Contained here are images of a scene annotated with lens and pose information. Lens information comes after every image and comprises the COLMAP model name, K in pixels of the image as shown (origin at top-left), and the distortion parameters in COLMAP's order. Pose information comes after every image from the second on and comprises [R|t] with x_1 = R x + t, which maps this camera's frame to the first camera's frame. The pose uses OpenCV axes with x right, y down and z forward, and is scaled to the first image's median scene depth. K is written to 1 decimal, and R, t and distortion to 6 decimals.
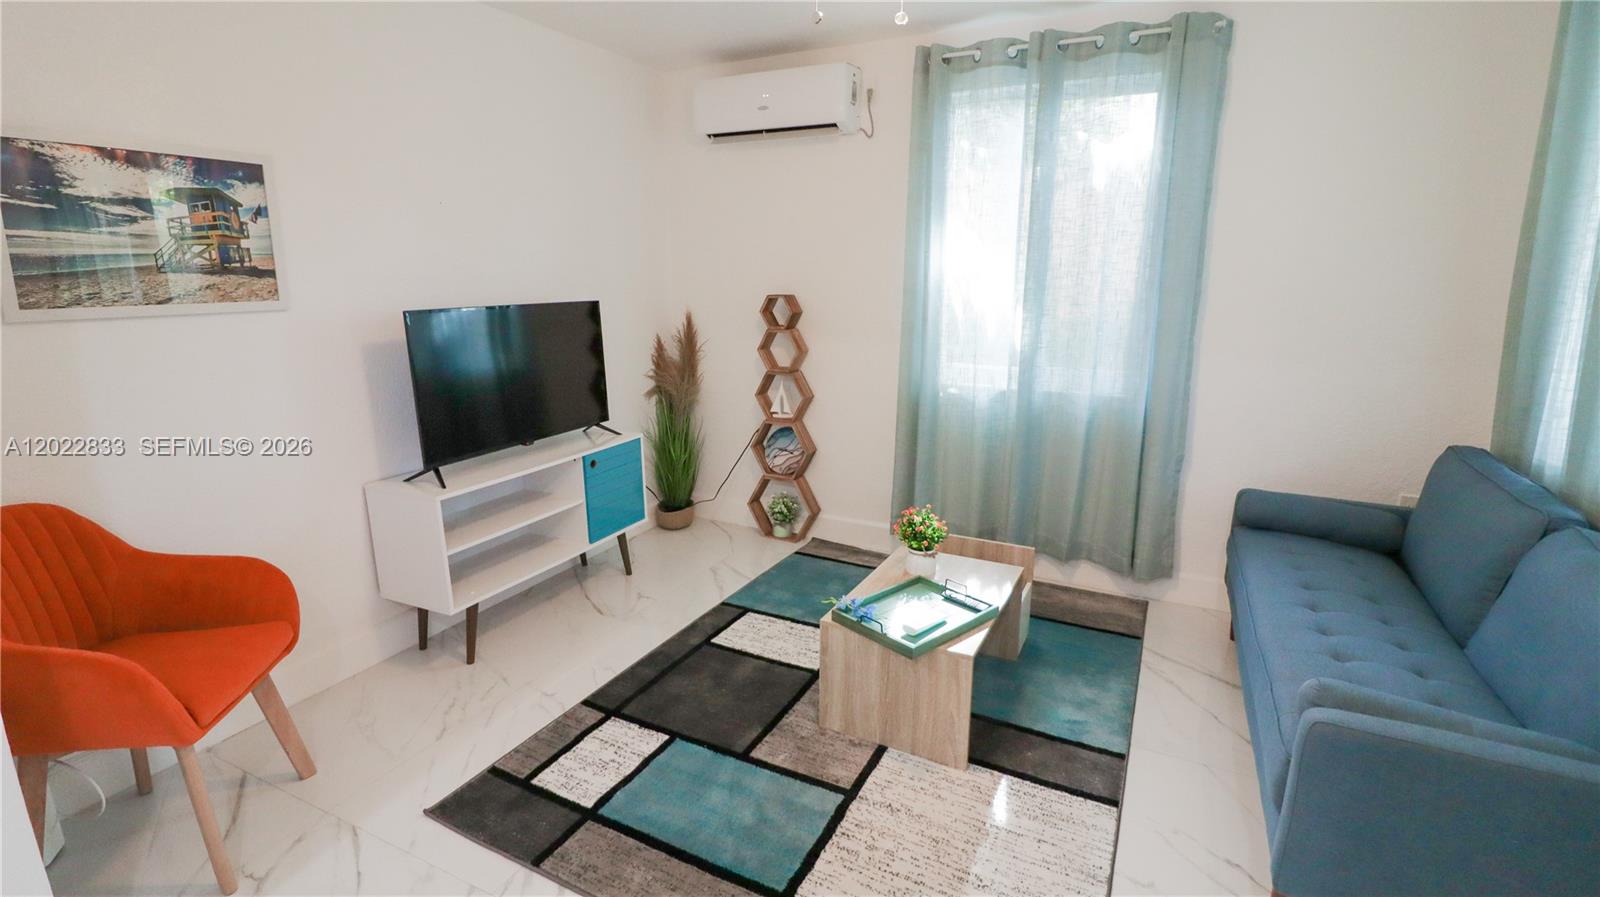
lens RADIAL K [[736.6, 0, 799.8], [0, 736.6, 437.6], [0, 0, 1]] dist [-0.002779, -0.011915]
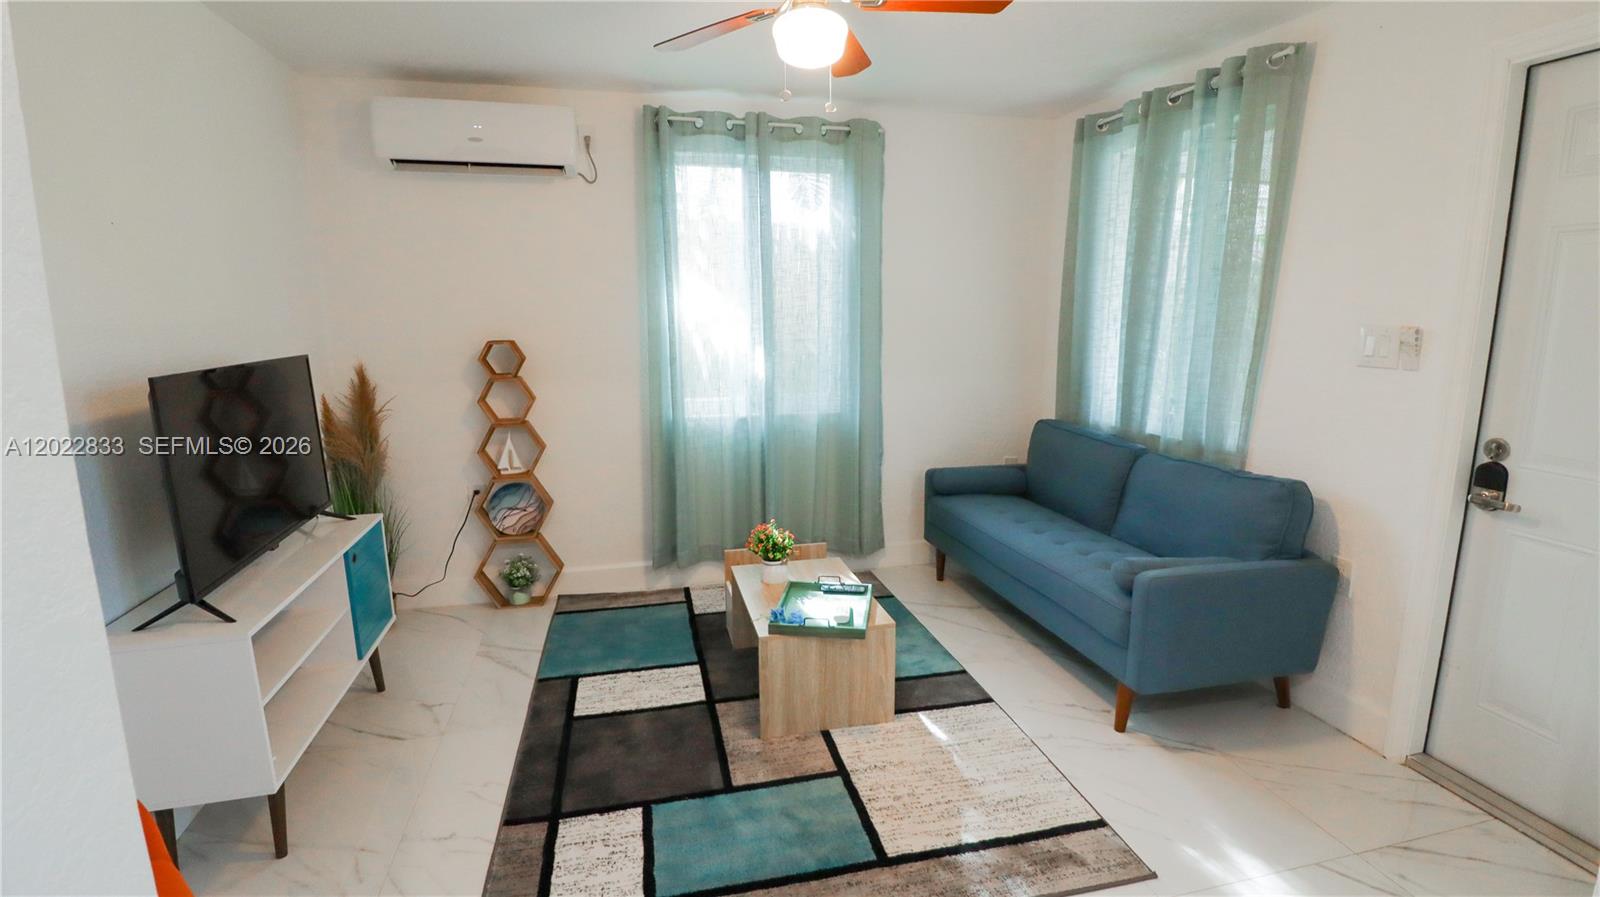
lens RADIAL K [[736.6, 0, 805.8], [0, 736.6, 442.4], [0, 0, 1]] dist [-0.002779, -0.011915]
pose [[0.764196, -0.119141, 0.633884, -0.408091], [0.149757, 0.988709, 0.005288, -0.019907], [-0.627357, 0.090887, 0.773410, 0.075503]]
